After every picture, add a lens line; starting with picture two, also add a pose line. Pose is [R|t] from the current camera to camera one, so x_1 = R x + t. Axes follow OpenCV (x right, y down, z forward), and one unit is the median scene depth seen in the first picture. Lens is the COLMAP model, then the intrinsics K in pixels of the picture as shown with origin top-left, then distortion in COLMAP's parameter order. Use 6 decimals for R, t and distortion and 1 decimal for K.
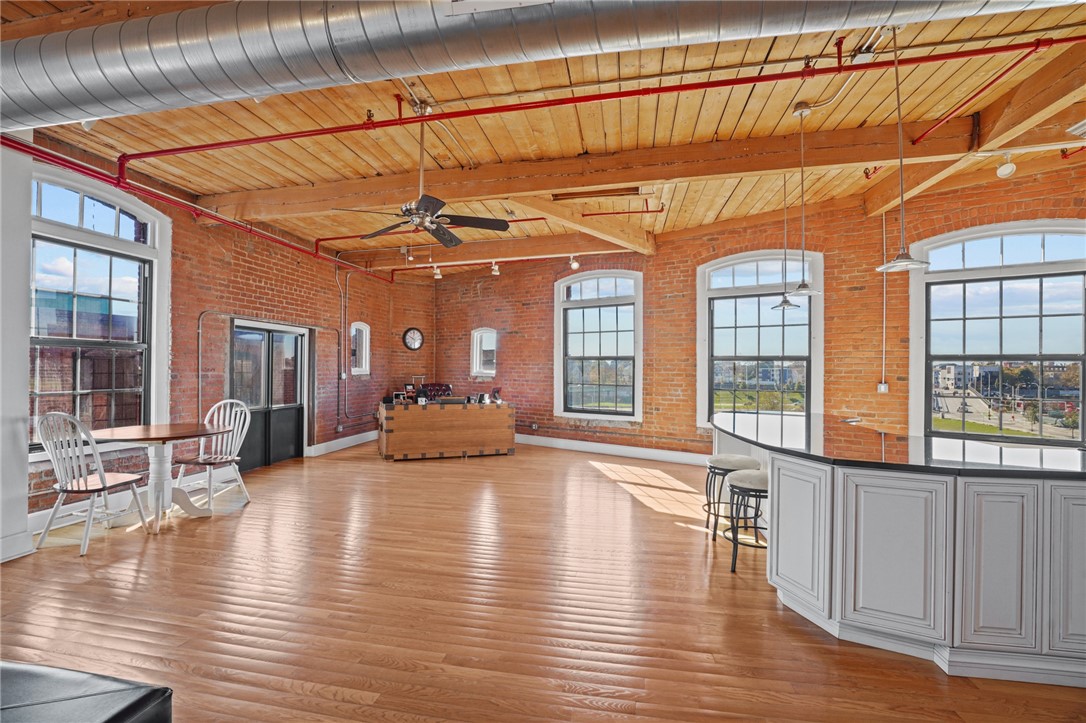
lens RADIAL K [[503.1, 0, 534.1], [0, 503.1, 367.6], [0, 0, 1]] dist [-0.074202, 0.034623]
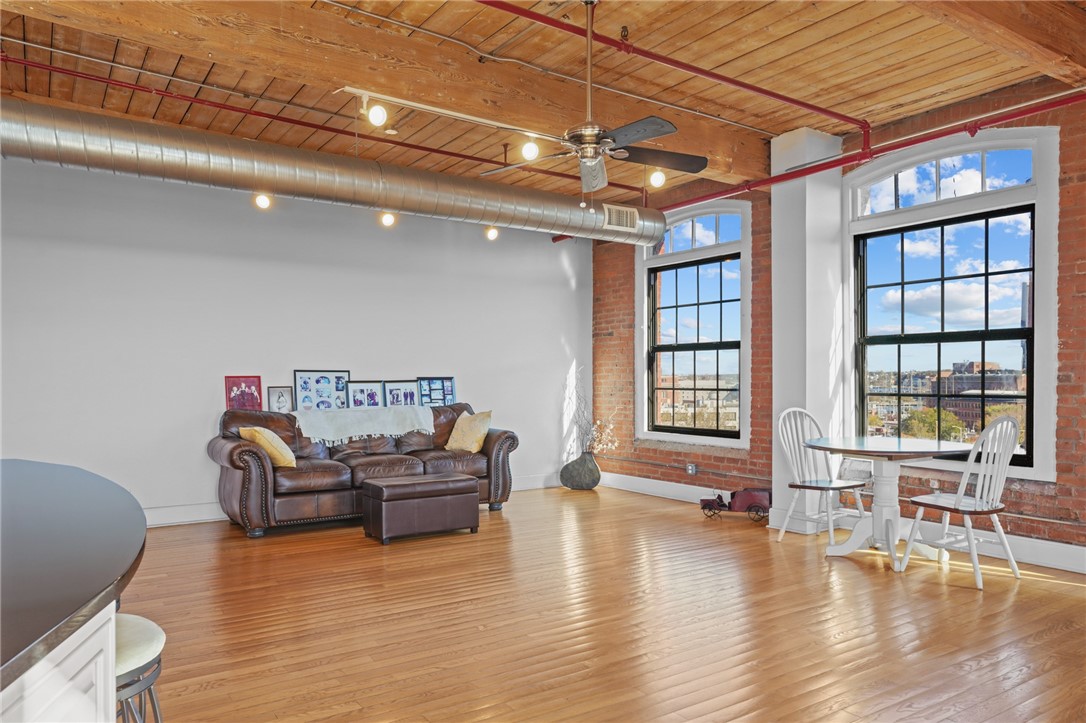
lens RADIAL K [[757.6, 0, 532.0], [0, 757.6, 389.4], [0, 0, 1]] dist [-0.027242, 0.042829]
pose [[-0.719801, 0.006416, -0.694151, 0.286817], [0.000126, 0.999958, 0.009112, 0.016474], [0.694181, 0.006472, -0.719771, 0.845106]]
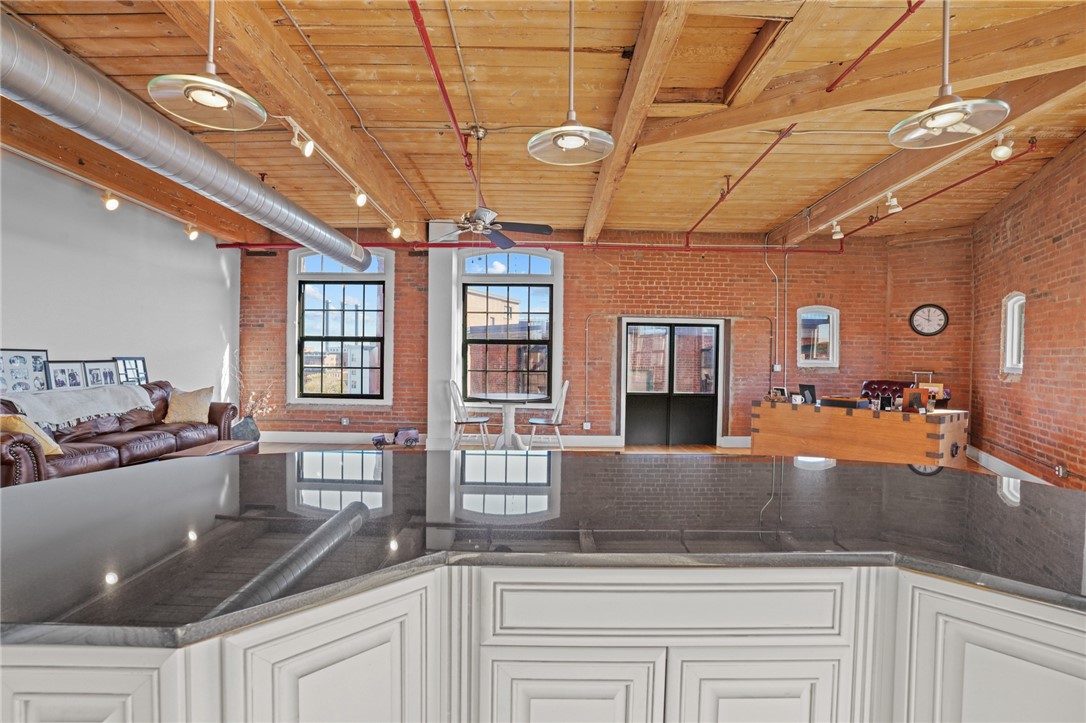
lens RADIAL K [[501.5, 0, 535.7], [0, 501.5, 367.8], [0, 0, 1]] dist [-0.074235, 0.027204]
pose [[0.180168, 0.013126, -0.983548, 0.469494], [-0.008403, 0.999895, 0.011805, 0.010873], [0.983600, 0.006138, 0.180259, 0.451861]]
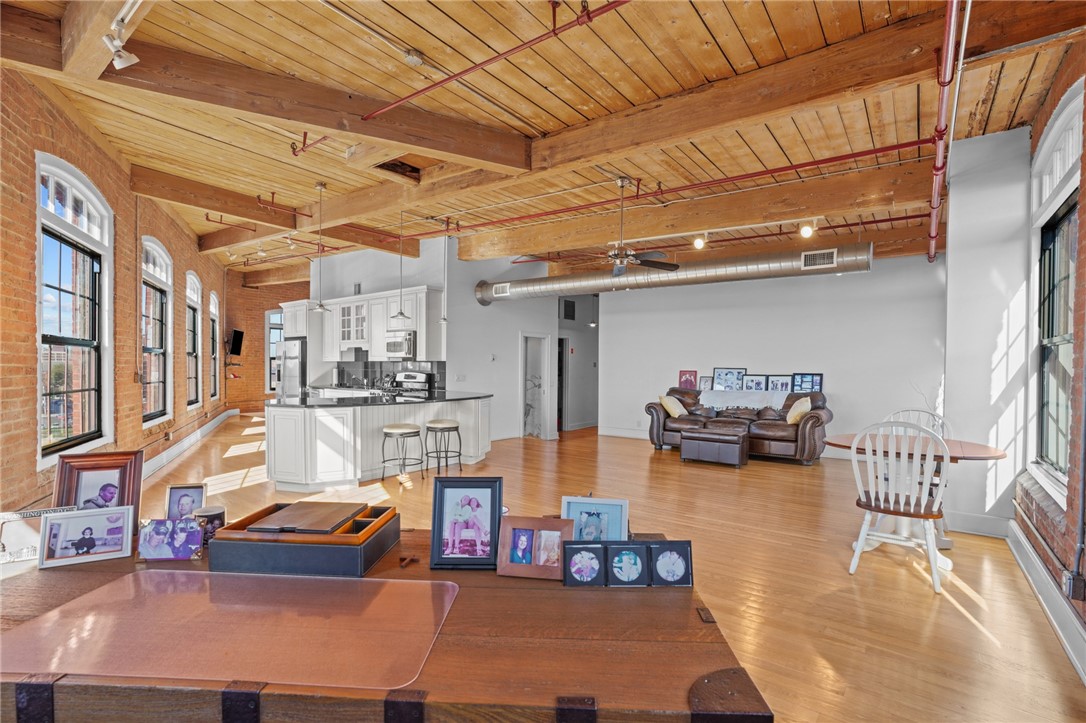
lens RADIAL K [[503.1, 0, 534.1], [0, 503.1, 367.6], [0, 0, 1]] dist [-0.074202, 0.034623]
pose [[-0.888161, -0.017159, 0.459212, -0.326613], [-0.017311, 0.999843, 0.003878, 0.002720], [-0.459207, -0.004505, -0.888318, 1.164377]]
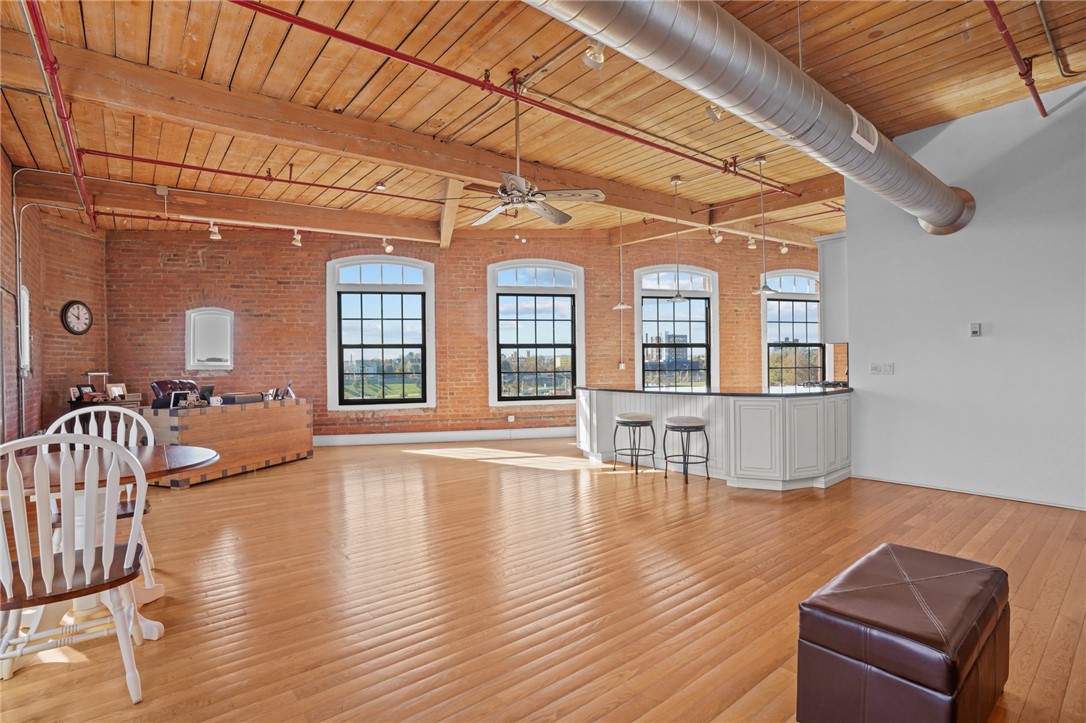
lens RADIAL K [[520.8, 0, 533.1], [0, 520.8, 364.5], [0, 0, 1]] dist [-0.070191, 0.030755]
pose [[0.652654, -0.019484, 0.757406, -0.489478], [0.017630, 0.999789, 0.010527, 0.012248], [-0.757451, 0.006483, 0.652859, 0.147268]]
